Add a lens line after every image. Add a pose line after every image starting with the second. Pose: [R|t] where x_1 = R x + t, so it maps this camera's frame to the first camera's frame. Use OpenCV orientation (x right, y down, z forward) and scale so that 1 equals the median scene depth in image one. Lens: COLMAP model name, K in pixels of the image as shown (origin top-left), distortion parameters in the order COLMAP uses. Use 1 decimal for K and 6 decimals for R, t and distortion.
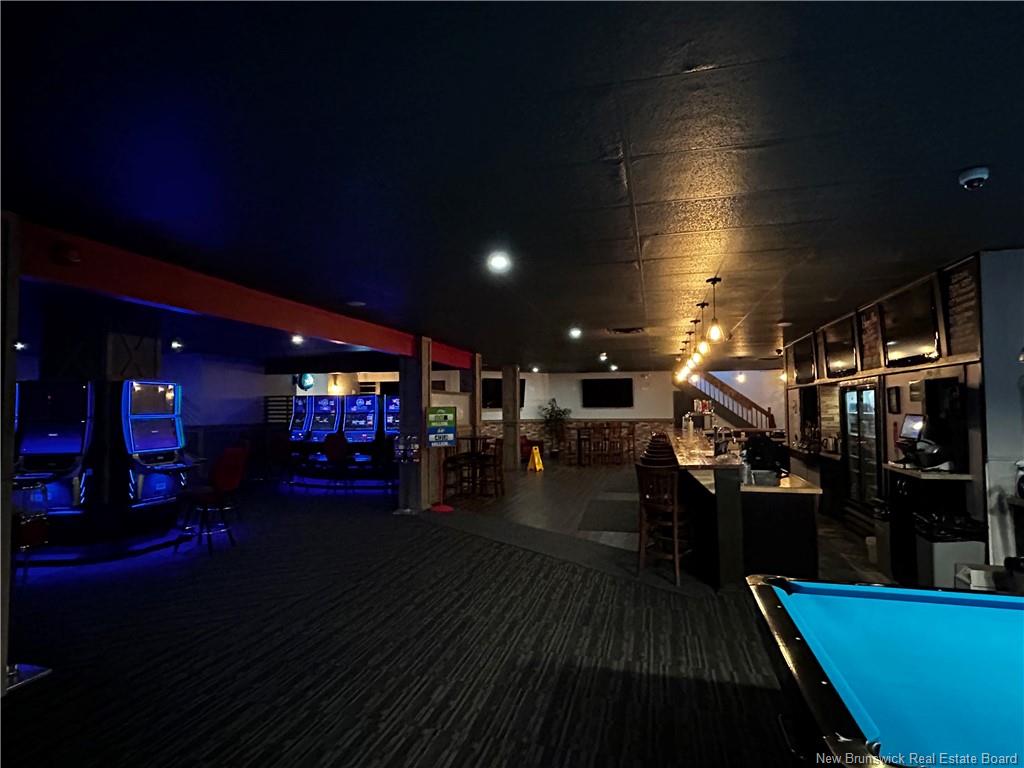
lens RADIAL K [[556.2, 0, 513.2], [0, 556.2, 384.9], [0, 0, 1]] dist [-0.000983, 0.001679]
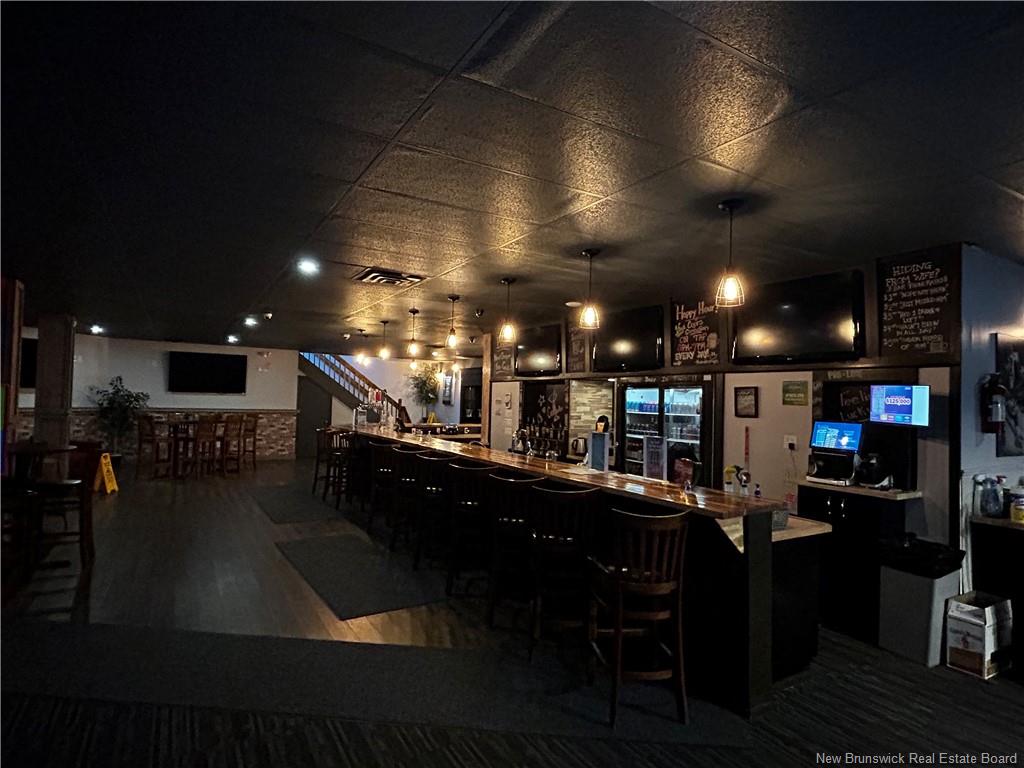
lens RADIAL K [[556.2, 0, 510.5], [0, 556.2, 383.8], [0, 0, 1]] dist [-0.000983, 0.001679]
pose [[0.700337, 0.046714, 0.712282, -0.085056], [-0.060933, 0.998126, -0.005550, 0.010564], [-0.711207, -0.039514, 0.701871, 0.257499]]
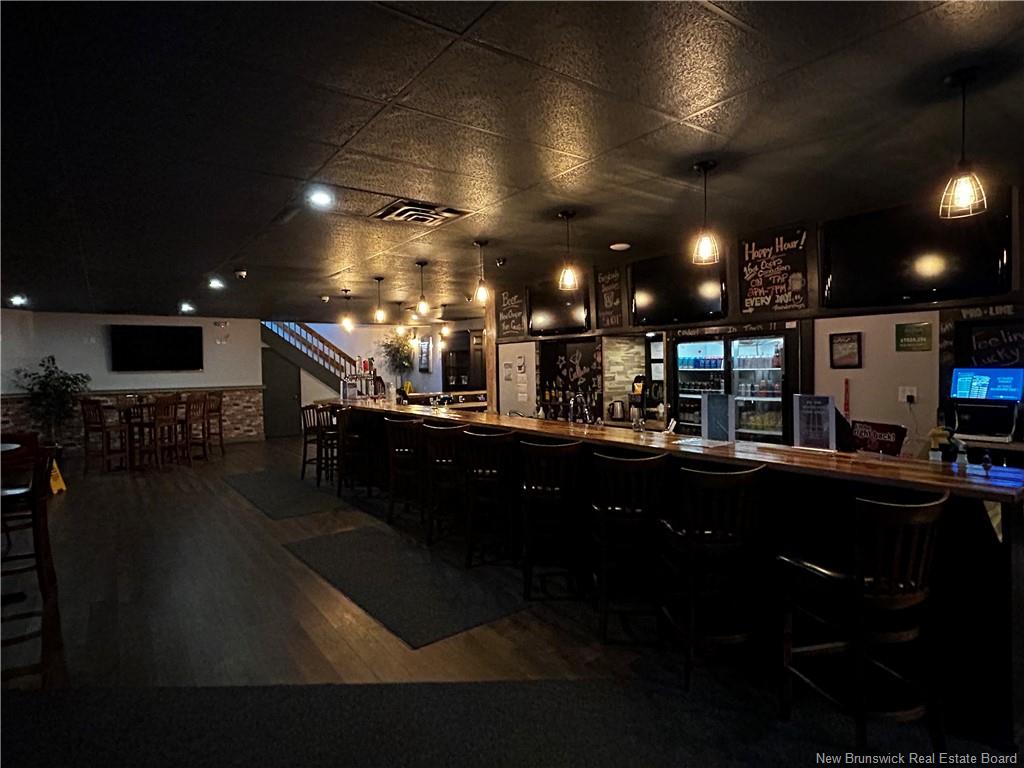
lens RADIAL K [[556.2, 0, 511.7], [0, 556.2, 380.9], [0, 0, 1]] dist [-0.000983, 0.001679]
pose [[0.632836, -0.024551, 0.773896, -0.081700], [-0.019685, 0.998664, 0.047778, 0.016747], [-0.774036, -0.045470, 0.631507, 0.346952]]
